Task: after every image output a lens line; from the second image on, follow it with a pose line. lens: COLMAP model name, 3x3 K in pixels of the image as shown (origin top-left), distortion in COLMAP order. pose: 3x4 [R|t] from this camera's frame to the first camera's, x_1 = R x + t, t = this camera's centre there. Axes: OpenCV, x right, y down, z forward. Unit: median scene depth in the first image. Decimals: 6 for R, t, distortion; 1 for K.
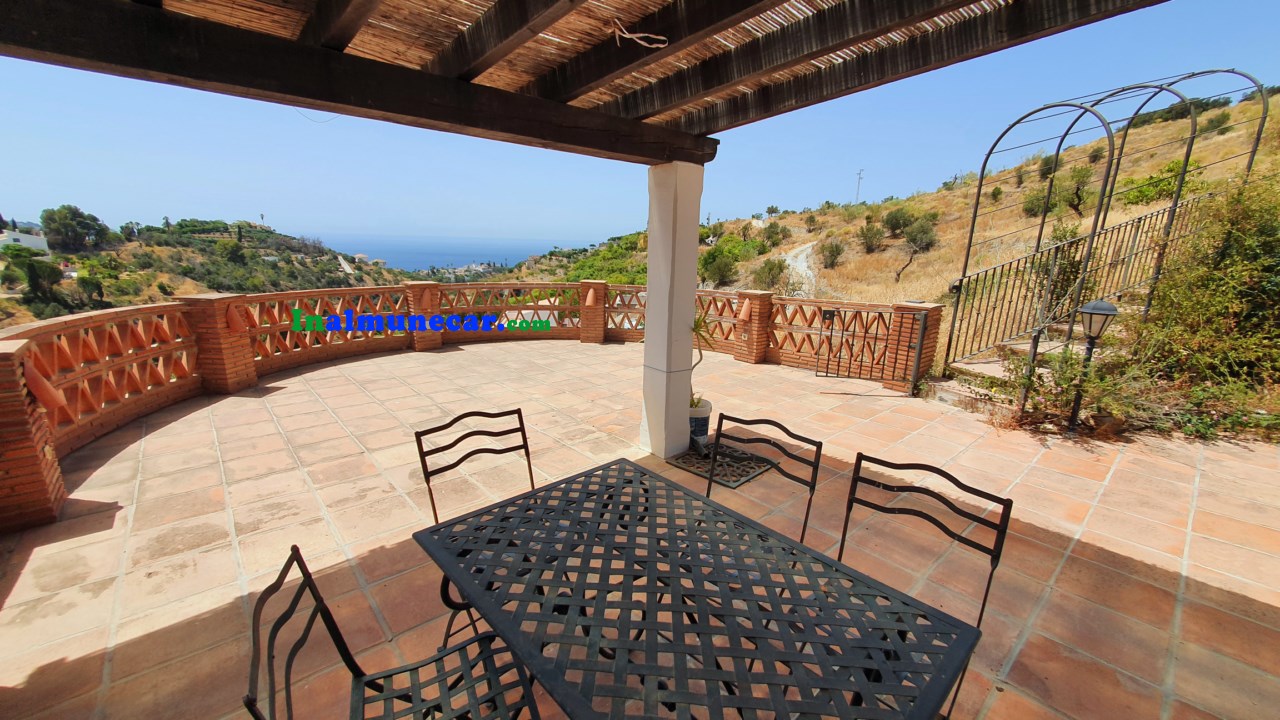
lens RADIAL K [[503.2, 0, 640.0], [0, 503.2, 360.0], [0, 0, 1]] dist [0.009788, 0.000430]
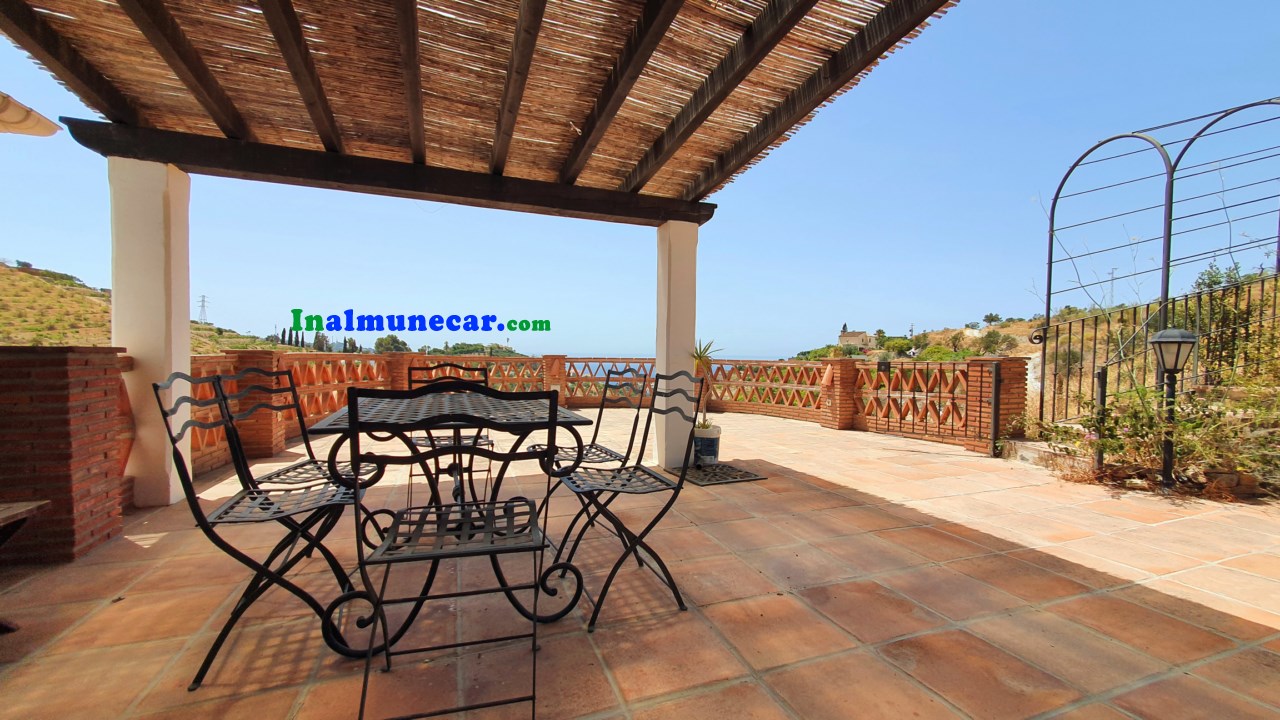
lens RADIAL K [[507.4, 0, 645.7], [0, 507.4, 362.0], [0, 0, 1]] dist [0.013170, -0.000155]
pose [[0.934574, -0.006173, -0.355716, 0.301836], [-0.073284, 0.975067, -0.209460, 0.149296], [0.348140, 0.221824, 0.910820, -0.077212]]
